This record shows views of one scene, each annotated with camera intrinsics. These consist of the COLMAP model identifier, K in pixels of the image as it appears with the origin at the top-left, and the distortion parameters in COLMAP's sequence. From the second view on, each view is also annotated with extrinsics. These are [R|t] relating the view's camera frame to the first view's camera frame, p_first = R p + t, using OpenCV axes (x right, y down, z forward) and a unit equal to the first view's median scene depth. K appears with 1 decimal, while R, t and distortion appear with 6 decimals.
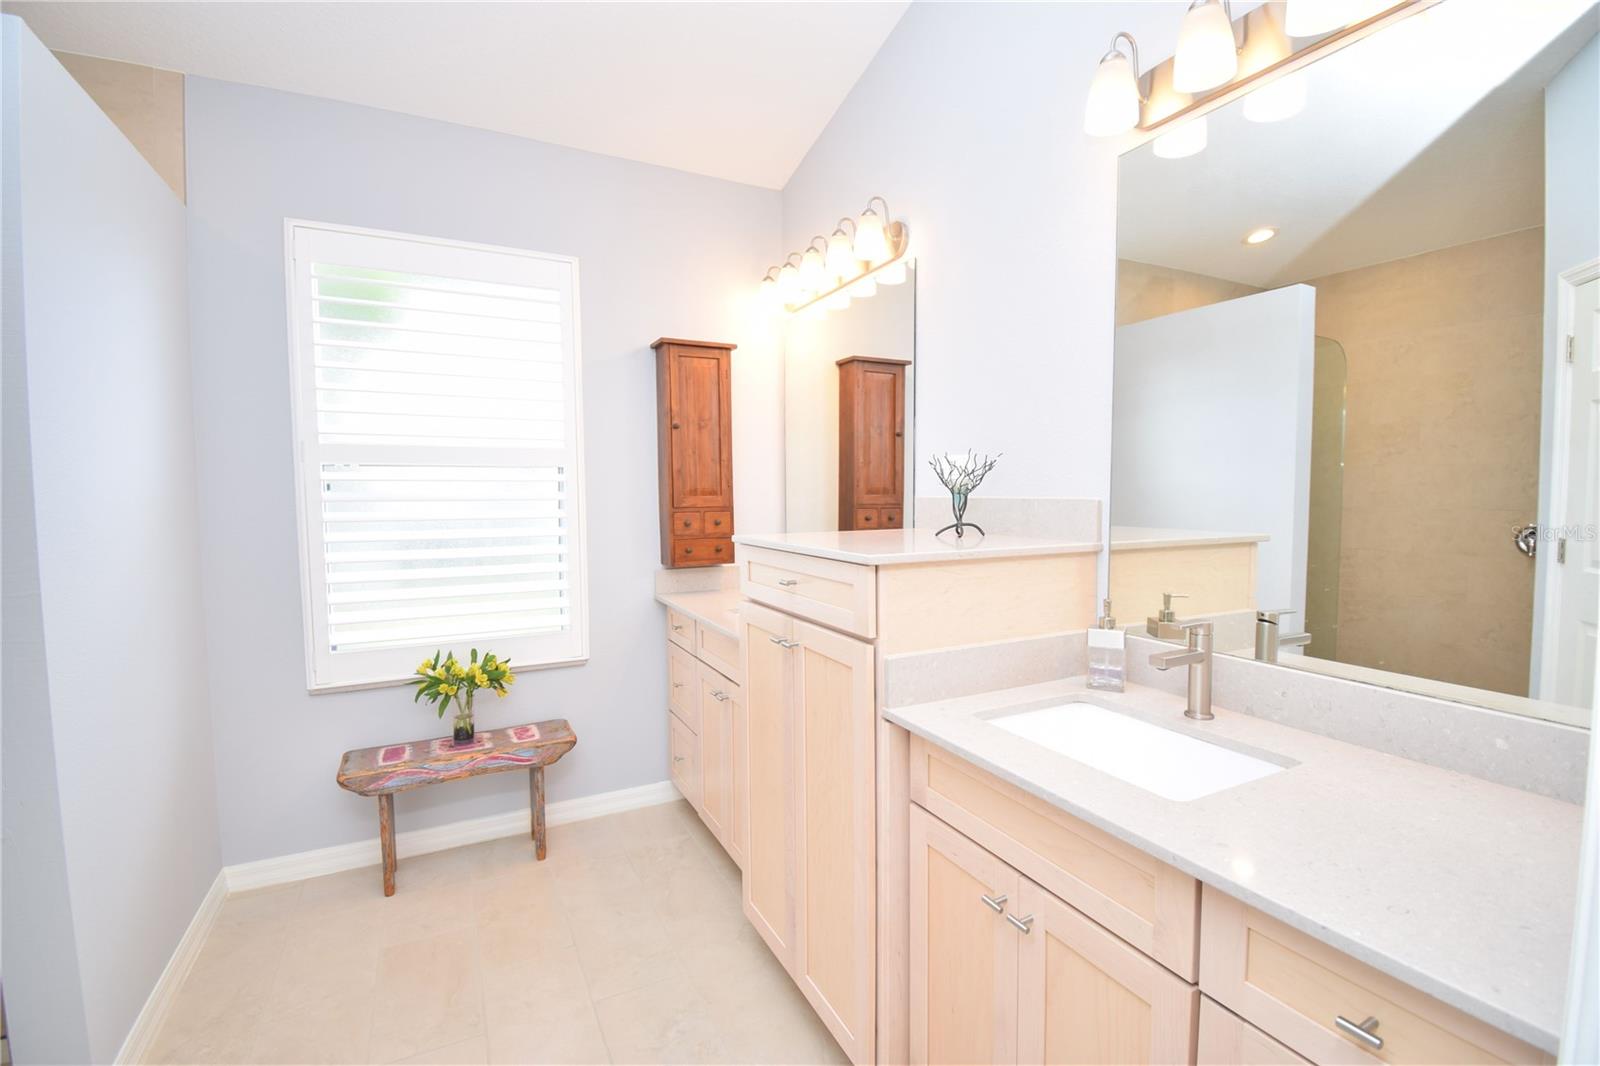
lens RADIAL K [[710.7, 0, 807.0], [0, 710.7, 533.8], [0, 0, 1]] dist [0.016894, -0.022957]
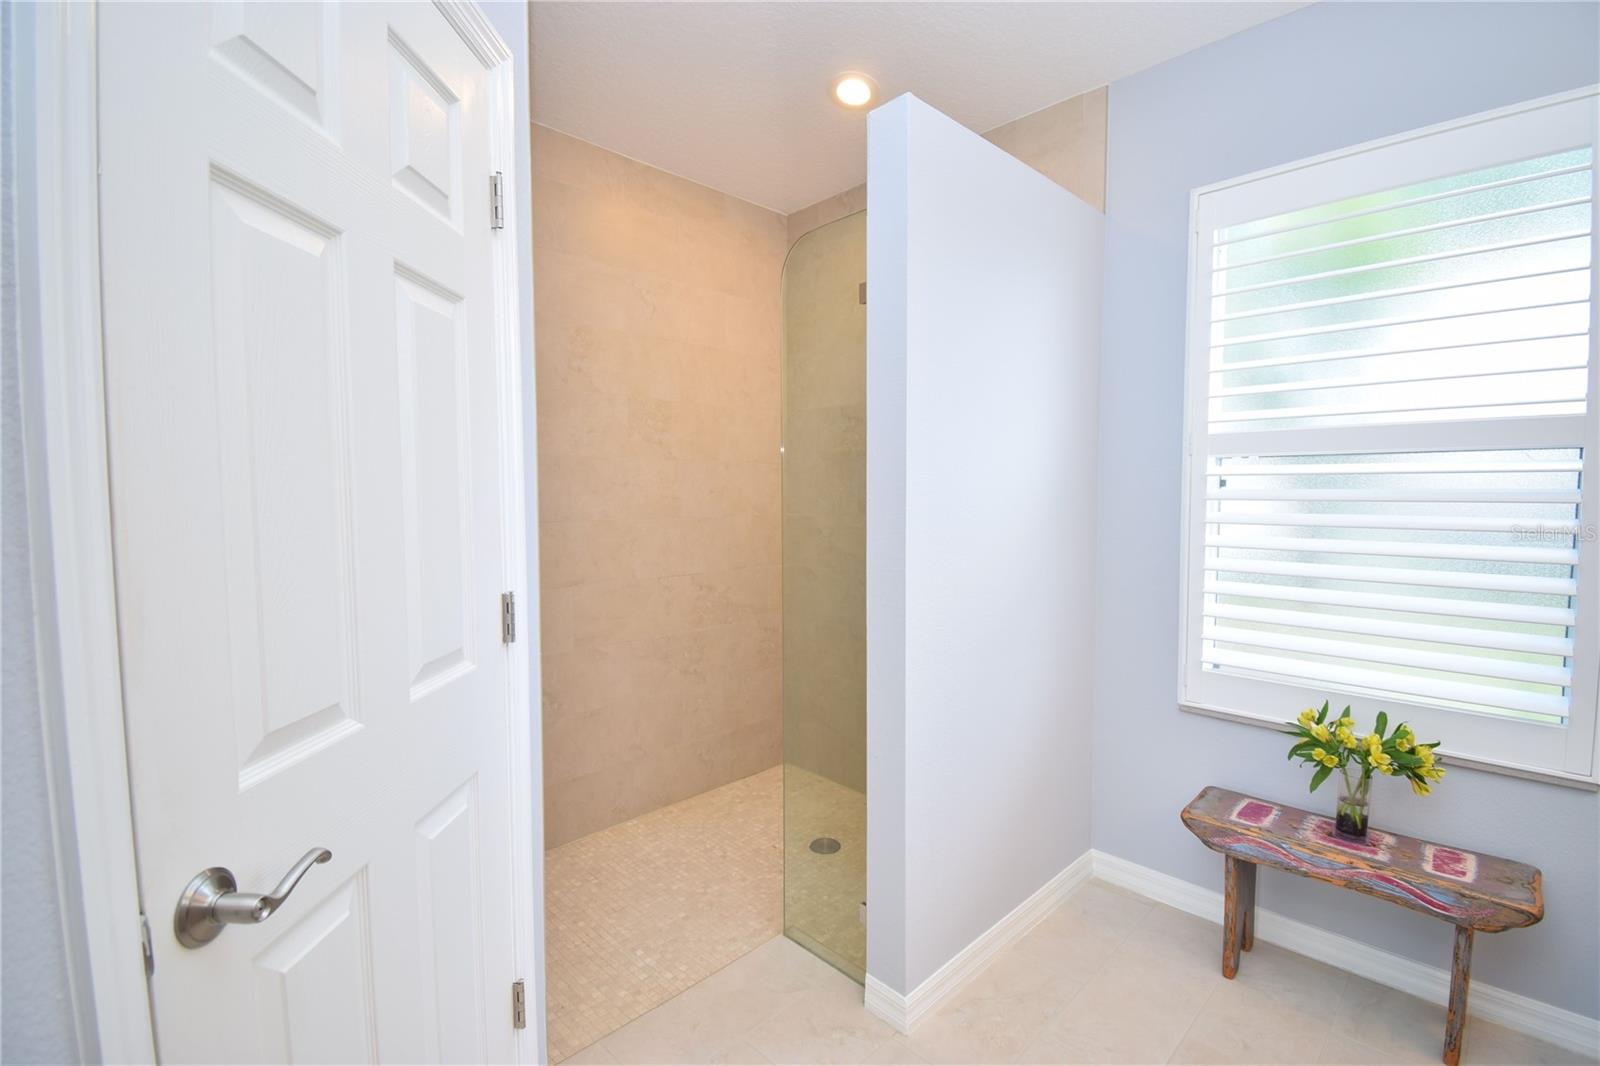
lens RADIAL K [[710.7, 0, 807.0], [0, 710.7, 533.8], [0, 0, 1]] dist [0.016894, -0.022957]
pose [[0.298584, 0.061474, -0.952401, 0.021084], [-0.051115, 0.997521, 0.048361, -0.019770], [0.953013, 0.034242, 0.300986, 0.254531]]
